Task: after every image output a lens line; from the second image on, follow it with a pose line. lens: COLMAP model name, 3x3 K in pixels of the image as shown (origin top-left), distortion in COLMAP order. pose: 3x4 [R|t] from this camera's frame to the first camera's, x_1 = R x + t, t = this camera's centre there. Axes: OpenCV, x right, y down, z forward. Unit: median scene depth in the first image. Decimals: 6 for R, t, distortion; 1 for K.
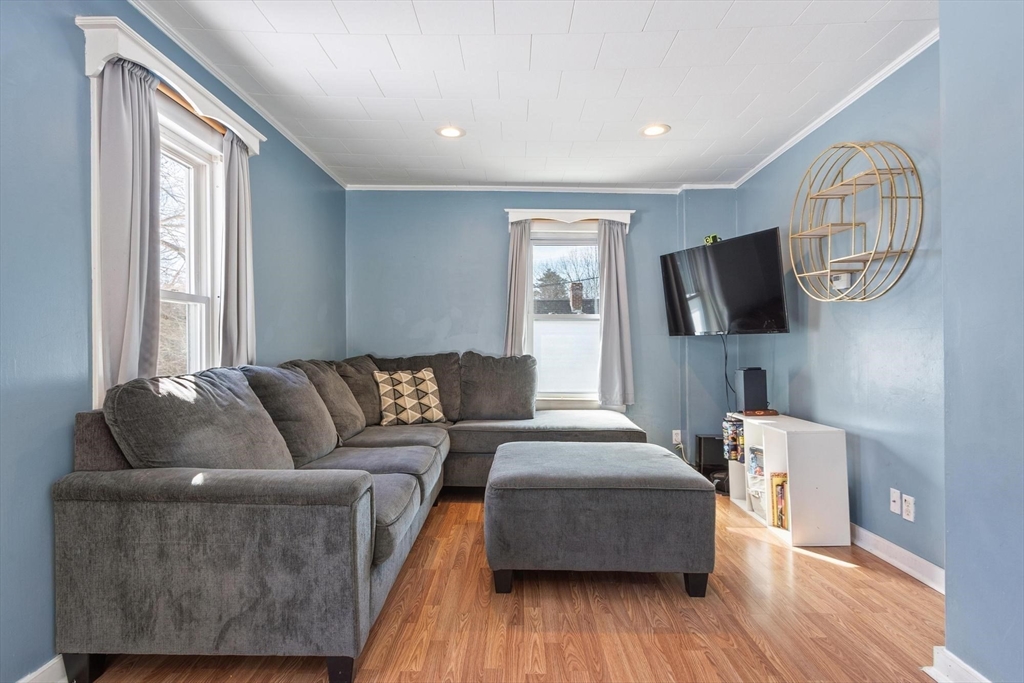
lens RADIAL K [[546.4, 0, 512.0], [0, 546.4, 341.5], [0, 0, 1]] dist [0.002565, 0.000480]
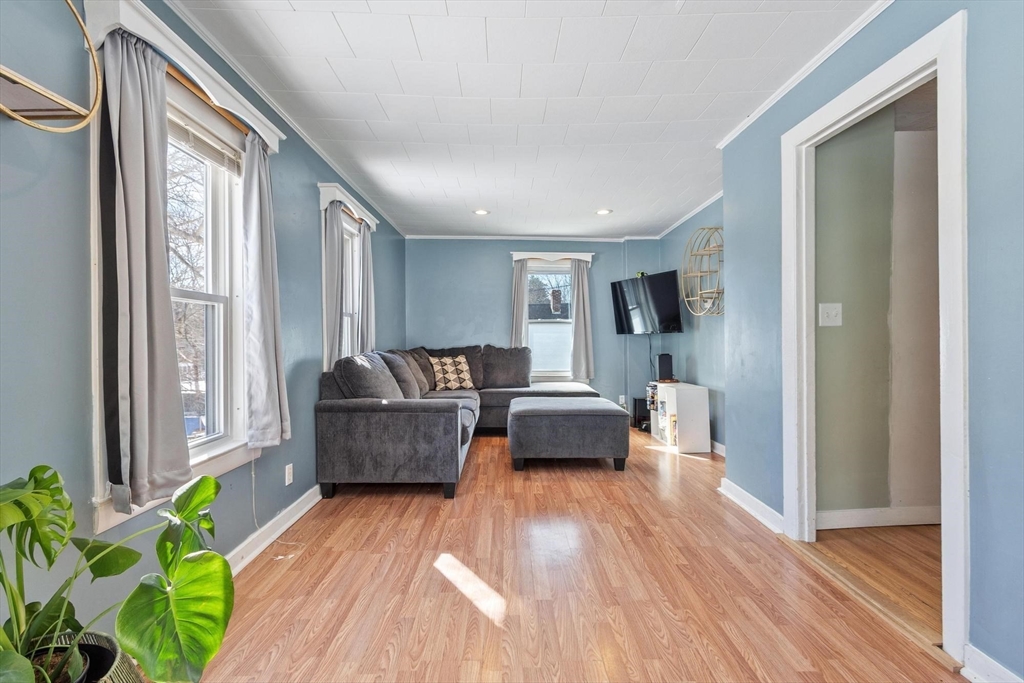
lens RADIAL K [[481.1, 0, 512.0], [0, 481.1, 341.5], [0, 0, 1]] dist [-0.003746, -0.000506]
pose [[0.999672, -0.002067, 0.025510, -0.054103], [0.001879, 0.999971, 0.007380, -0.000731], [-0.025524, -0.007330, 0.999647, -0.439407]]
